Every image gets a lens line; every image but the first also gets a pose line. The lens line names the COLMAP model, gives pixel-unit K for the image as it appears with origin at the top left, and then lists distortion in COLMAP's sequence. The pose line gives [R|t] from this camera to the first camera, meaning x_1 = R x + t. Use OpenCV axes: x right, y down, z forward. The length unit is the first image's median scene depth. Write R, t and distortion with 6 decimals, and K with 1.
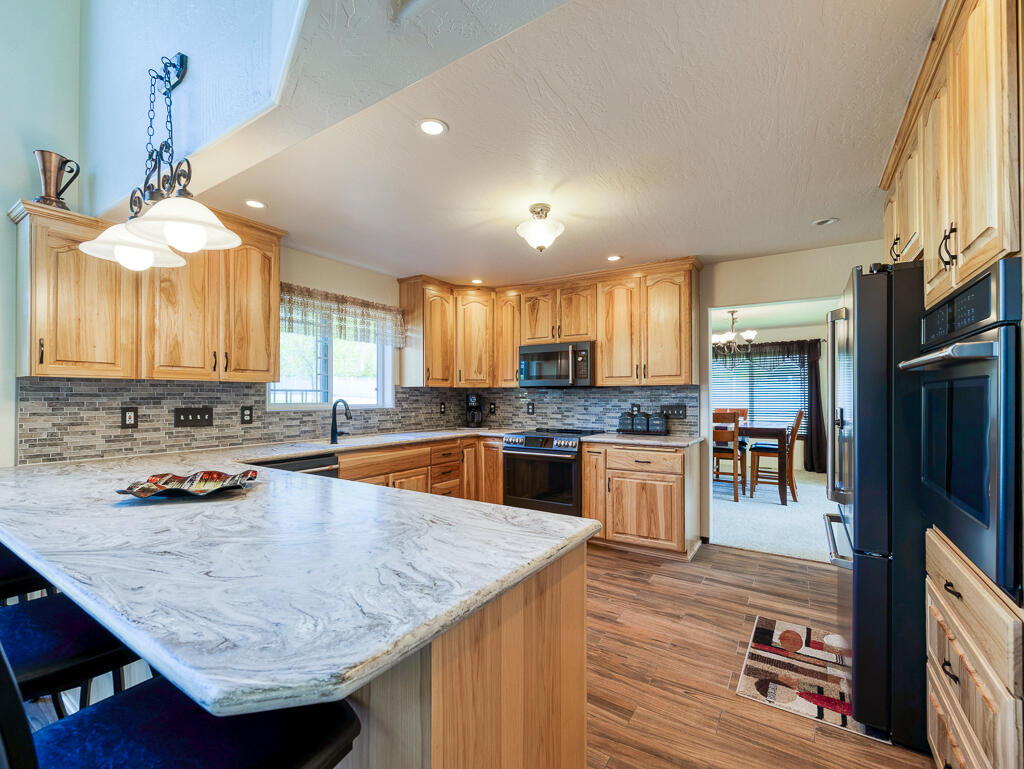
lens RADIAL K [[451.6, 0, 513.6], [0, 451.6, 392.7], [0, 0, 1]] dist [-0.002666, -0.000316]
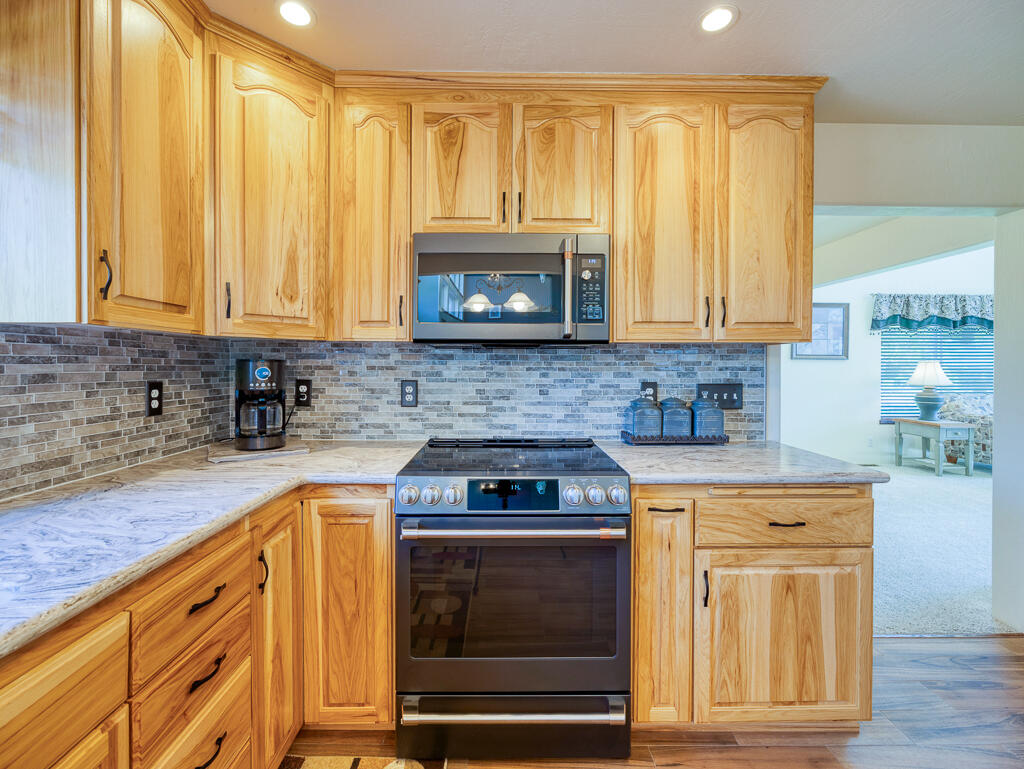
lens RADIAL K [[451.6, 0, 495.3], [0, 451.6, 367.7], [0, 0, 1]] dist [-0.002666, -0.000316]
pose [[0.850810, 0.002281, 0.525468, -0.129074], [-0.009263, 0.999900, 0.010657, 0.006058], [-0.525391, -0.013934, 0.850747, 0.640101]]
